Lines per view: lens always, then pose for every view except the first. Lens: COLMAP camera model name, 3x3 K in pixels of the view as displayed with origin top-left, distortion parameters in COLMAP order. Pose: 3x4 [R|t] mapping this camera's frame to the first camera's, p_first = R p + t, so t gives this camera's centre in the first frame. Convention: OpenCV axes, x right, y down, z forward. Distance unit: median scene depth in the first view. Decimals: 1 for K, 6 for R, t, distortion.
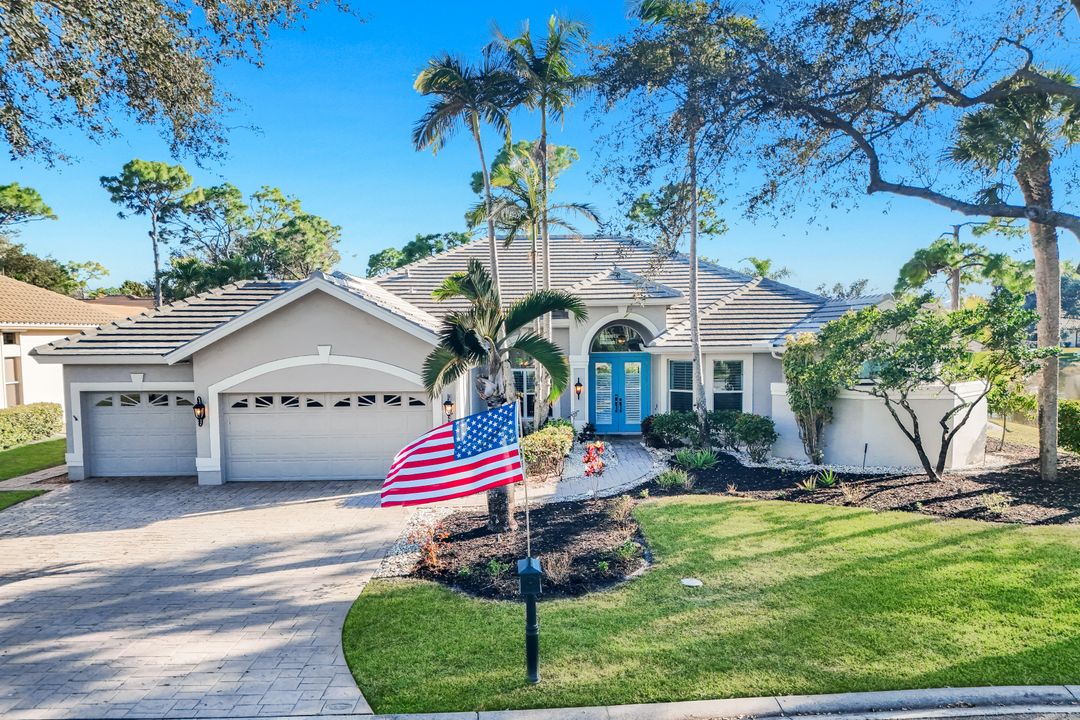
lens RADIAL K [[808.1, 0, 535.8], [0, 808.1, 359.7], [0, 0, 1]] dist [0.095714, -0.102403]
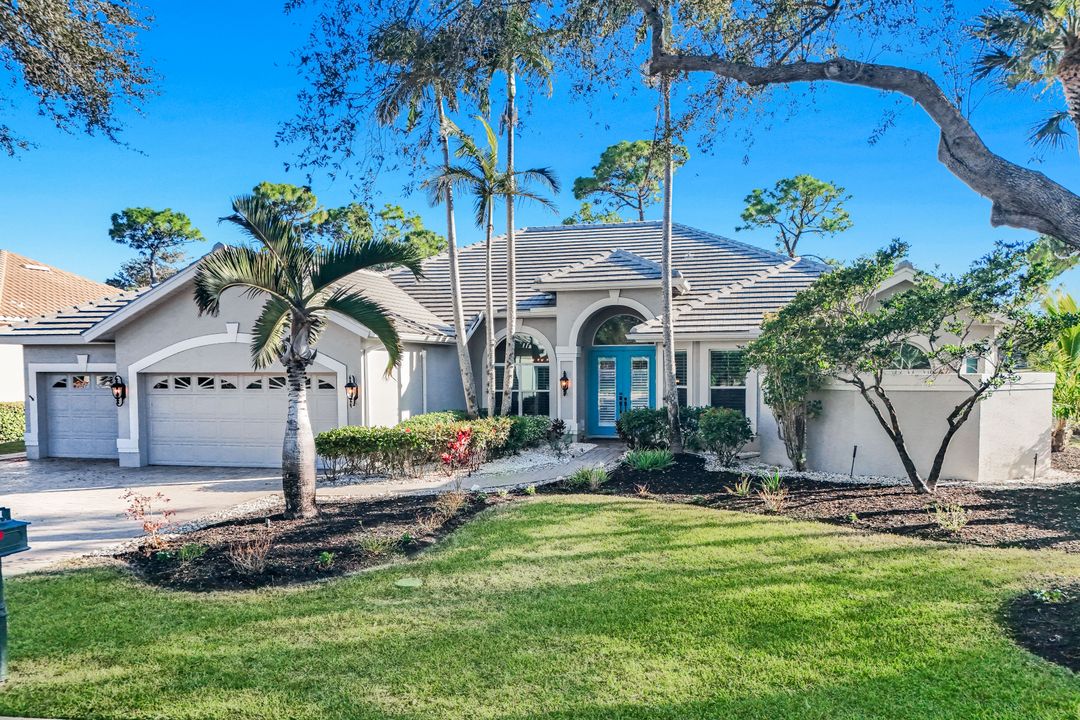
lens RADIAL K [[808.1, 0, 535.8], [0, 808.1, 359.7], [0, 0, 1]] dist [0.095714, -0.102403]
pose [[0.969775, 0.003973, -0.243968, 0.310368], [-0.012936, 0.999298, -0.035146, 0.053654], [0.243657, 0.037239, 0.969146, 0.166347]]
